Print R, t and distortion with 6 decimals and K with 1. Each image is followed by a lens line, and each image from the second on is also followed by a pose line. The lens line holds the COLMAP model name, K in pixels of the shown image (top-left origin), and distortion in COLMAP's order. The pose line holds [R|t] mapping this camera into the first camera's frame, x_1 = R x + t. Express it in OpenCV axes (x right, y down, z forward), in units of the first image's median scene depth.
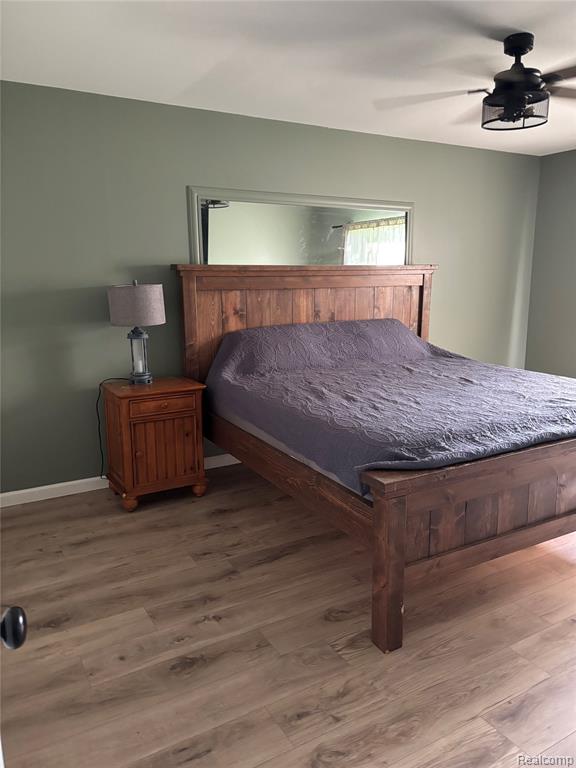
lens RADIAL K [[567.4, 0, 288.0], [0, 567.4, 384.0], [0, 0, 1]] dist [0.046405, -0.053039]
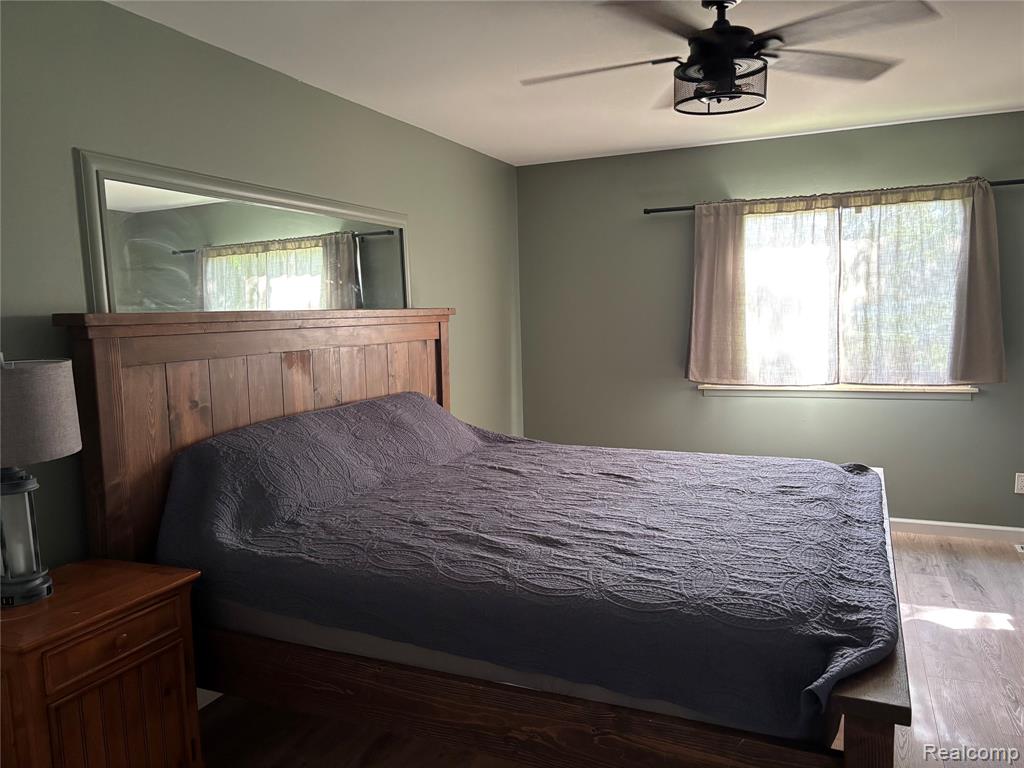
lens RADIAL K [[756.6, 0, 511.3], [0, 756.6, 382.3], [0, 0, 1]] dist [0.046405, -0.053039]
pose [[0.802244, -0.072476, 0.592580, -0.272265], [0.136414, 0.988597, -0.063769, -0.067742], [-0.581202, 0.131995, 0.802983, 0.308038]]
